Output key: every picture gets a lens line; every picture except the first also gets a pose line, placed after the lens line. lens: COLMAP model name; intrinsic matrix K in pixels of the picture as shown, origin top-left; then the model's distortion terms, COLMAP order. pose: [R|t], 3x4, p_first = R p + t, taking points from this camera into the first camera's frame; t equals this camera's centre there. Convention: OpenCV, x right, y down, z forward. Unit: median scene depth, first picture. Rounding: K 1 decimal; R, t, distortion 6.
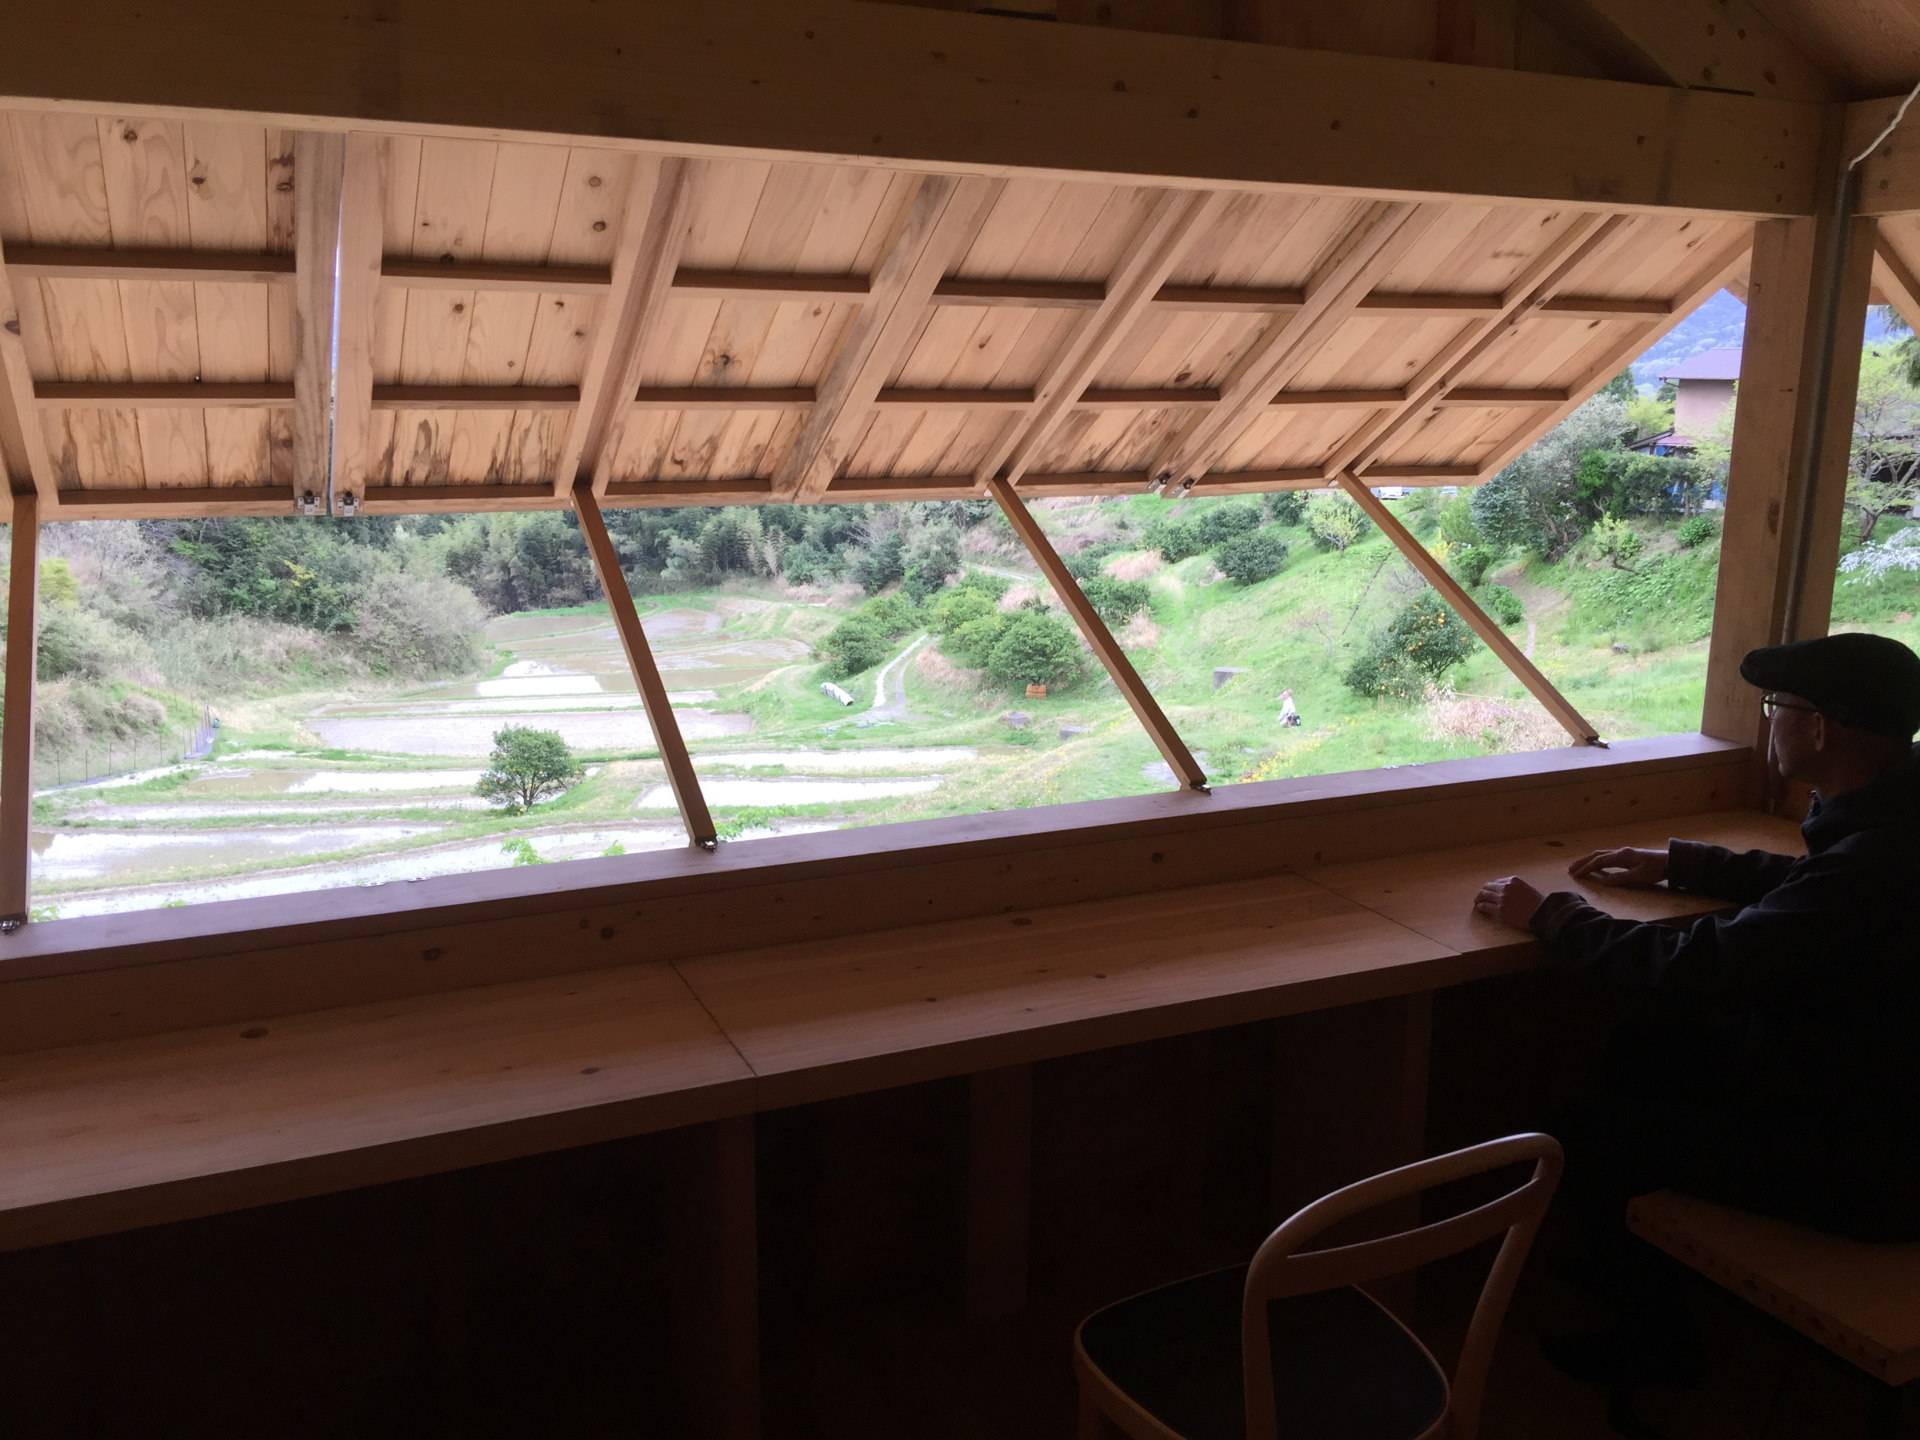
lens RADIAL K [[1612.5, 0, 960.0], [0, 1612.5, 720.0], [0, 0, 1]] dist [0.034098, -0.000995]
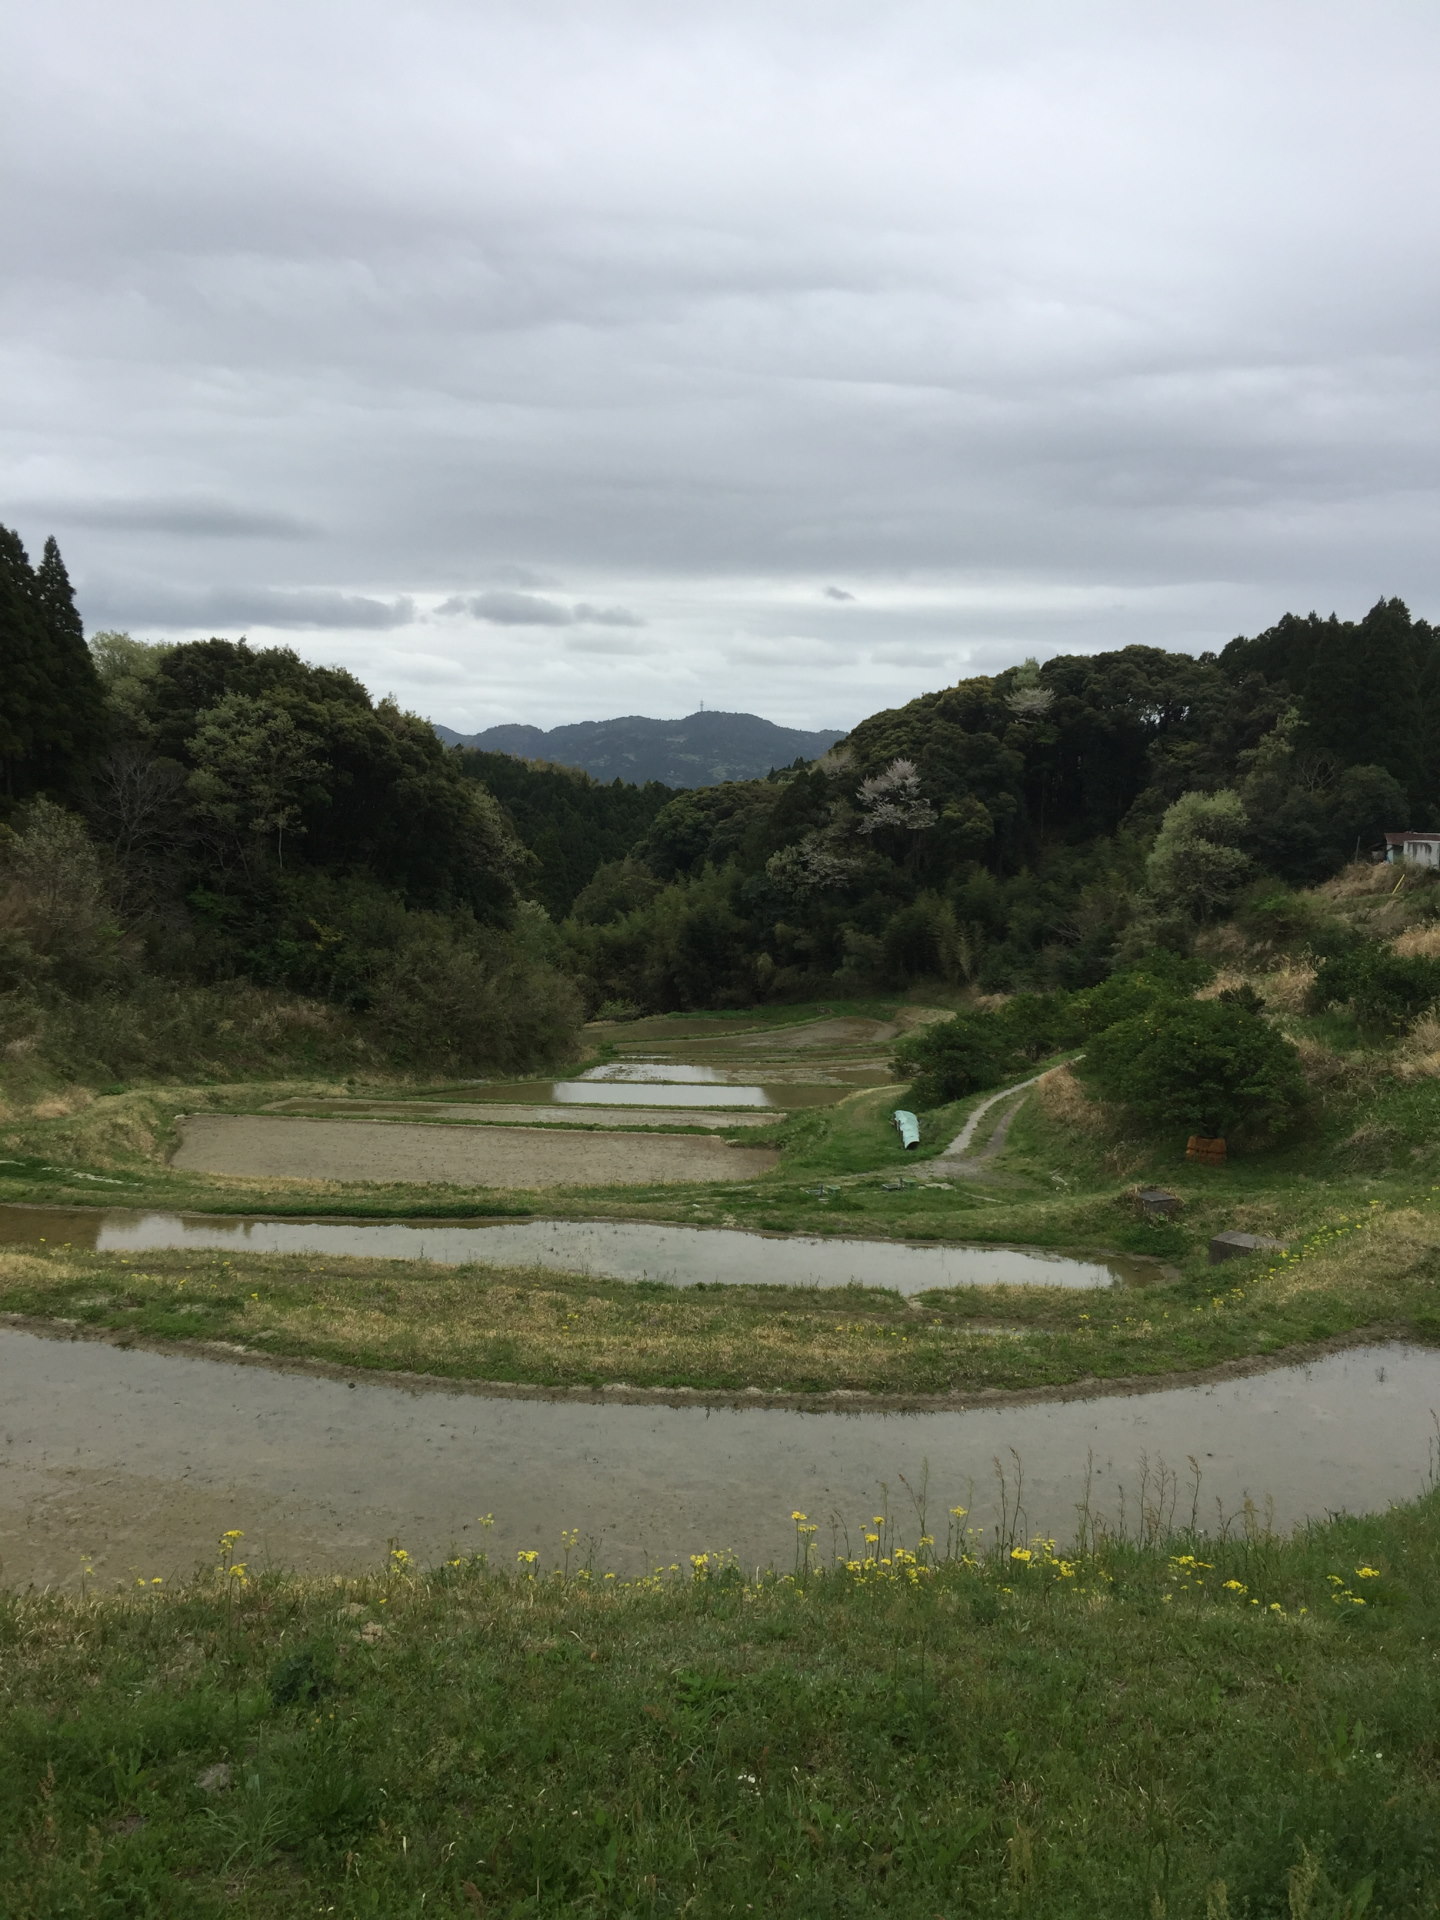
lens RADIAL K [[1612.5, 0, 720.0], [0, 1612.5, 960.0], [0, 0, 1]] dist [0.034098, -0.000995]
pose [[0.944755, 0.038885, -0.325464, 0.044355], [-0.077458, 0.991301, -0.106408, -0.007165], [0.318495, 0.125740, 0.939548, 0.303082]]
